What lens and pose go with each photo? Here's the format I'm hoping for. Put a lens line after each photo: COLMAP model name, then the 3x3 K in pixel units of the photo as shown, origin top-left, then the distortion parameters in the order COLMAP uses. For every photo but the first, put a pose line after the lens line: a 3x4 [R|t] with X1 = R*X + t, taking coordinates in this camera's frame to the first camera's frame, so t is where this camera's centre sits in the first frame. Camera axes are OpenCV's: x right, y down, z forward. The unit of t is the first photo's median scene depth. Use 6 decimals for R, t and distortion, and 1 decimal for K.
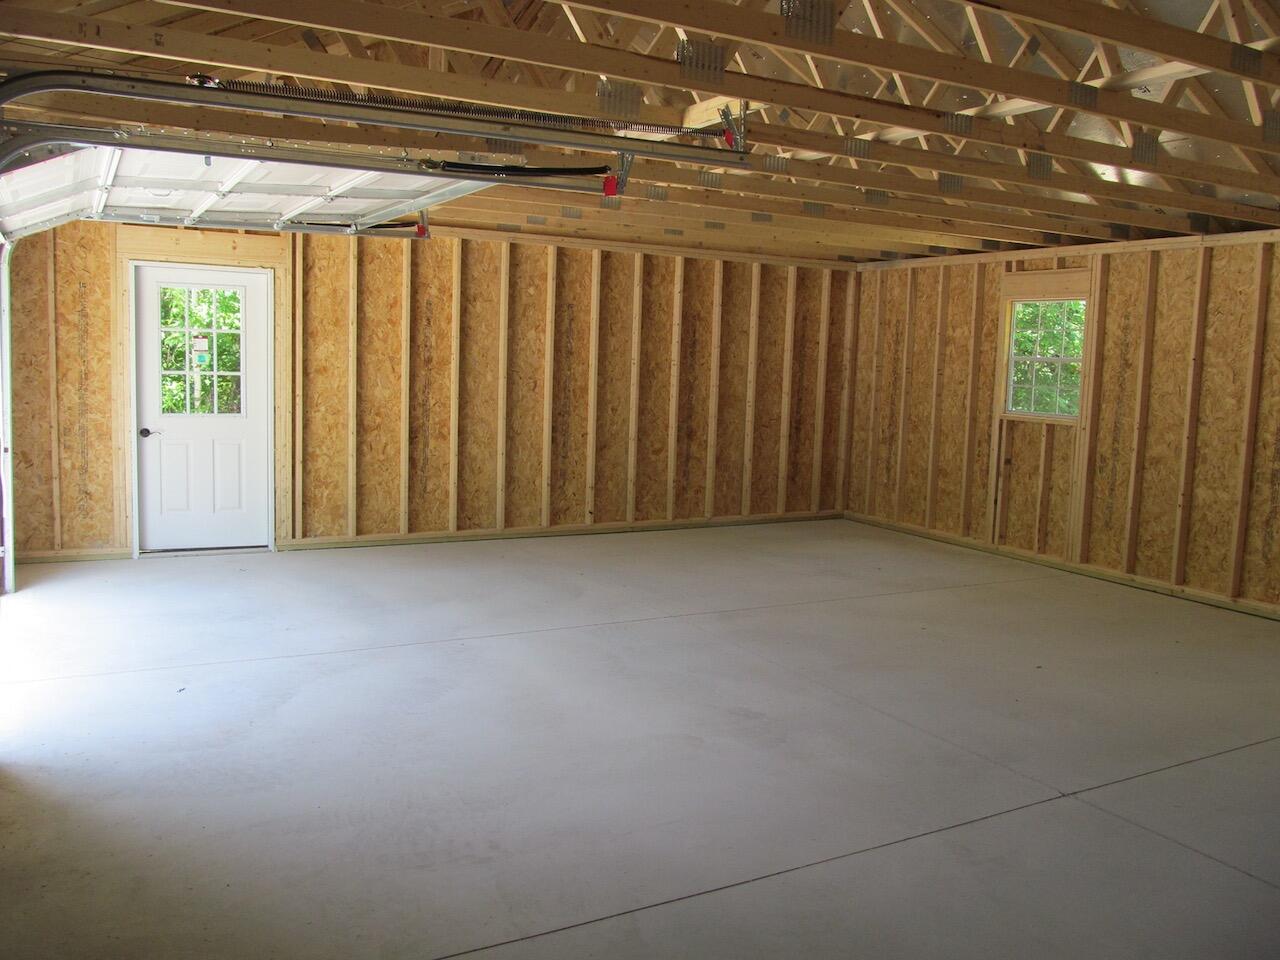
lens RADIAL K [[1083.5, 0, 640.0], [0, 1083.5, 480.0], [0, 0, 1]] dist [-0.035938, 0.003028]
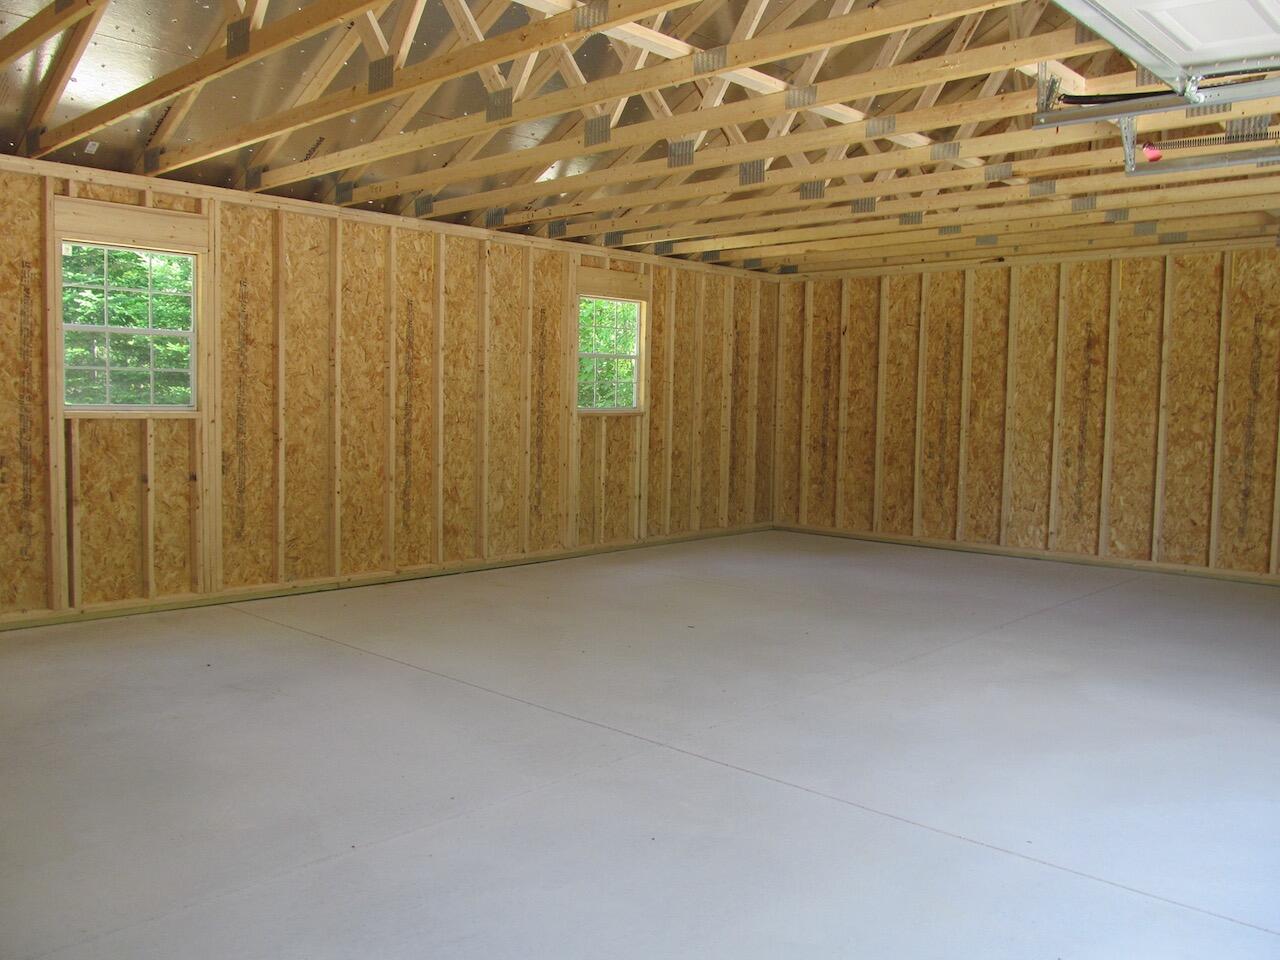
lens RADIAL K [[1083.5, 0, 640.0], [0, 1083.5, 480.0], [0, 0, 1]] dist [-0.035938, 0.003028]
pose [[-0.311253, -0.118186, 0.942950, -0.464852], [0.074931, 0.986096, 0.148327, -0.105920], [-0.947369, 0.116823, -0.298069, 1.012967]]
